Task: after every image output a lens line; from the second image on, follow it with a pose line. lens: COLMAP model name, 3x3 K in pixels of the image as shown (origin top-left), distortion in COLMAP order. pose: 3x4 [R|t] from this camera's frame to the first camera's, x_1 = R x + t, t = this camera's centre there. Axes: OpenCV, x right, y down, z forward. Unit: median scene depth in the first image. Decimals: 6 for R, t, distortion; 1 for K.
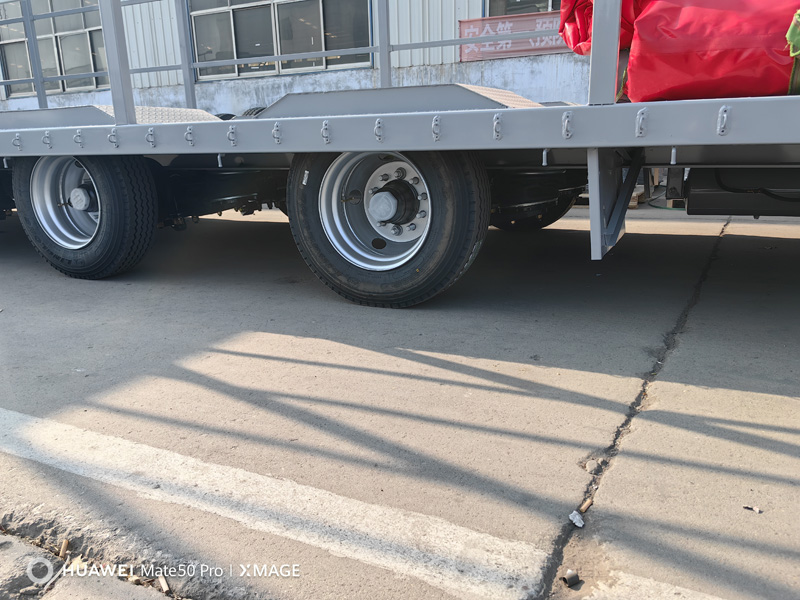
lens RADIAL K [[642.7, 0, 398.9], [0, 642.7, 302.8], [0, 0, 1]] dist [0.003952, -0.009075]
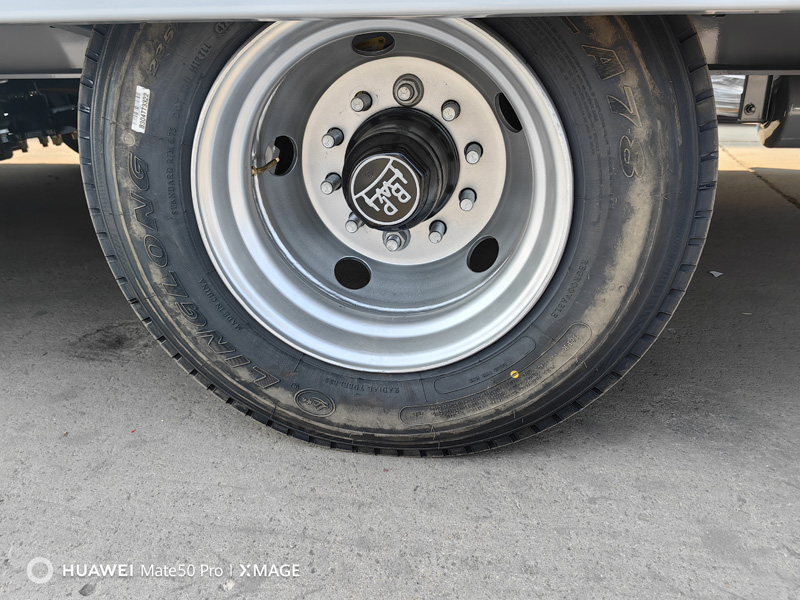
lens RADIAL K [[642.7, 0, 402.7], [0, 642.7, 298.4], [0, 0, 1]] dist [0.003952, -0.009075]
pose [[0.957797, -0.099121, 0.269816, -0.113816], [0.062445, 0.987997, 0.141290, -0.136555], [-0.280582, -0.118478, 0.952490, 0.641261]]
